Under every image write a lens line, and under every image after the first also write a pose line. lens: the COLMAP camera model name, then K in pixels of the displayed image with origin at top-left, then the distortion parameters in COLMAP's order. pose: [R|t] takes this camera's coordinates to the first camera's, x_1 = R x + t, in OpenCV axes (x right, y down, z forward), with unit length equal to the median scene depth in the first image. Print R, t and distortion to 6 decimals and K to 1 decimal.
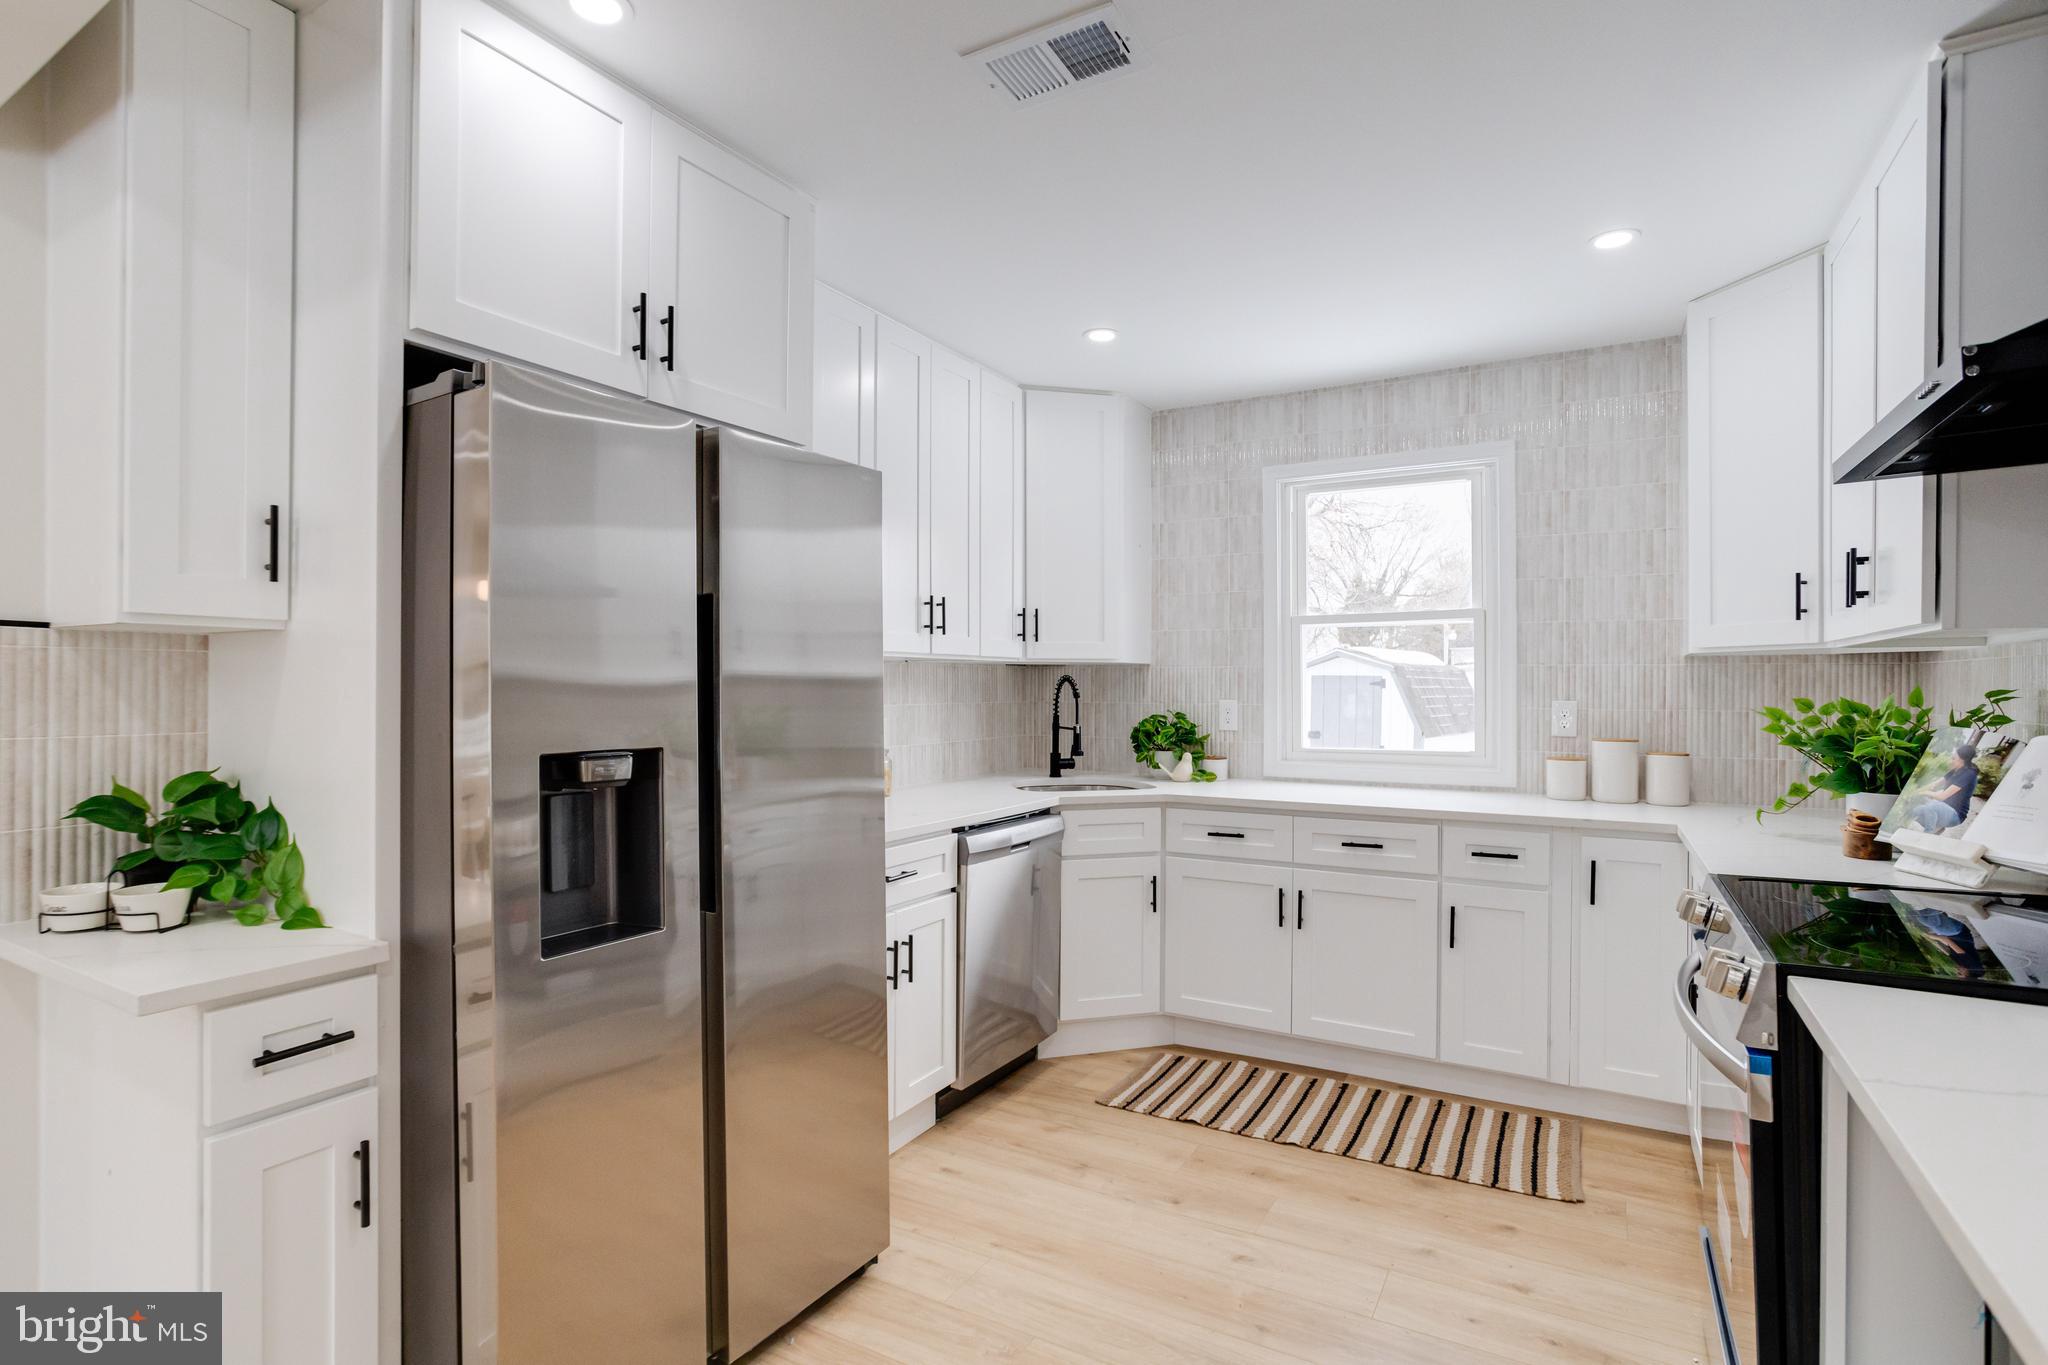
lens RADIAL K [[990.7, 0, 1016.1], [0, 990.7, 685.6], [0, 0, 1]] dist [-0.035017, 0.017095]
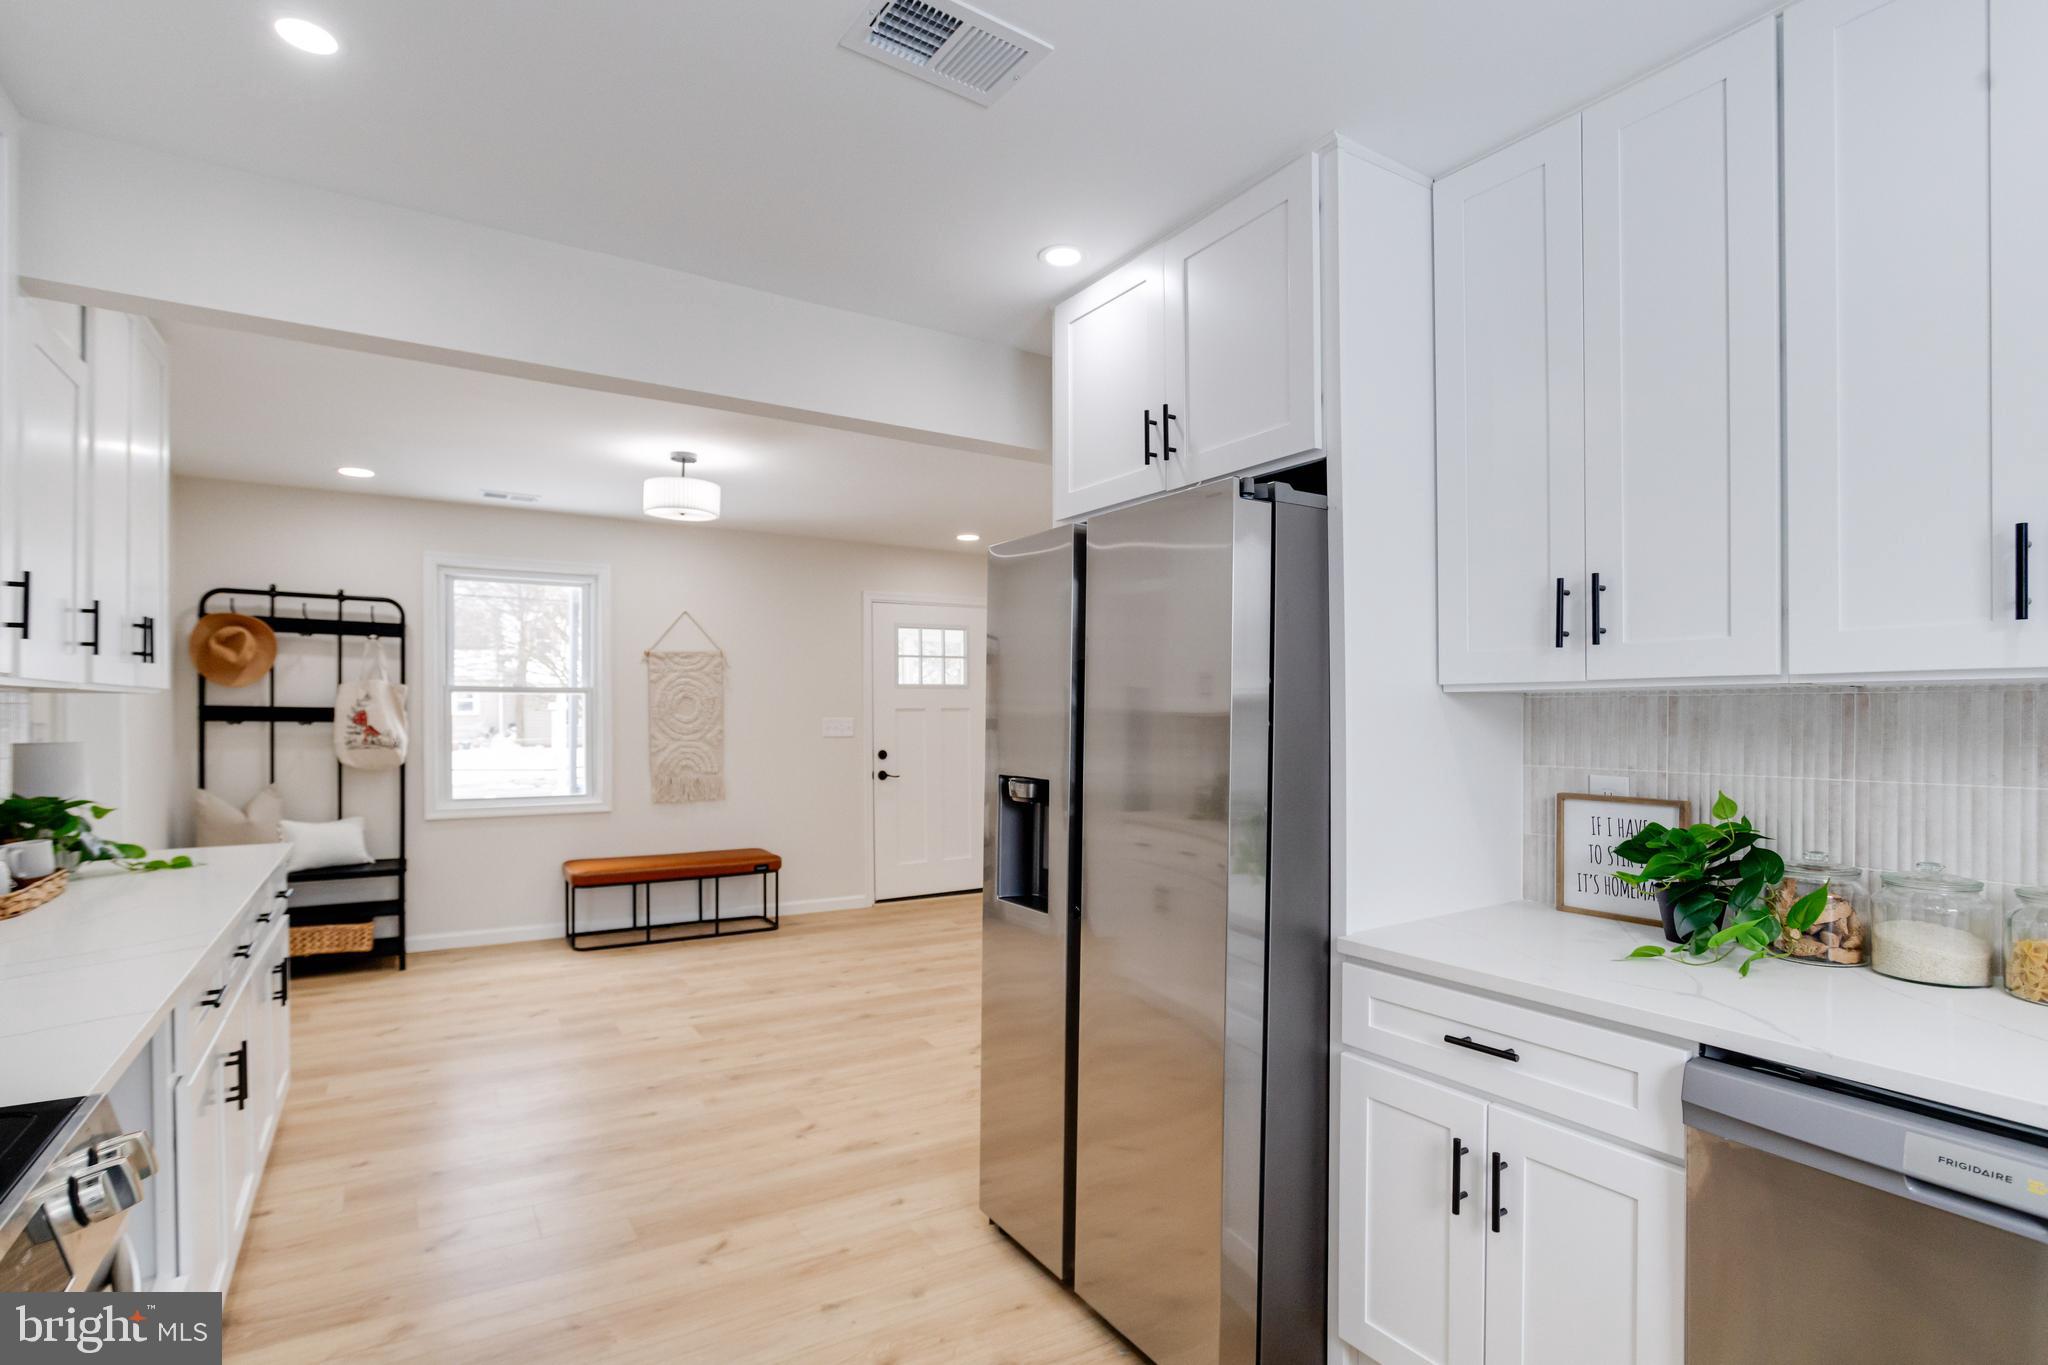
lens RADIAL K [[990.7, 0, 994.9], [0, 990.7, 726.3], [0, 0, 1]] dist [-0.035017, 0.017095]
pose [[-0.473445, 0.006263, -0.880801, 0.661965], [-0.001588, 0.999967, 0.007964, -0.016456], [0.880822, 0.005169, -0.473419, 1.192142]]
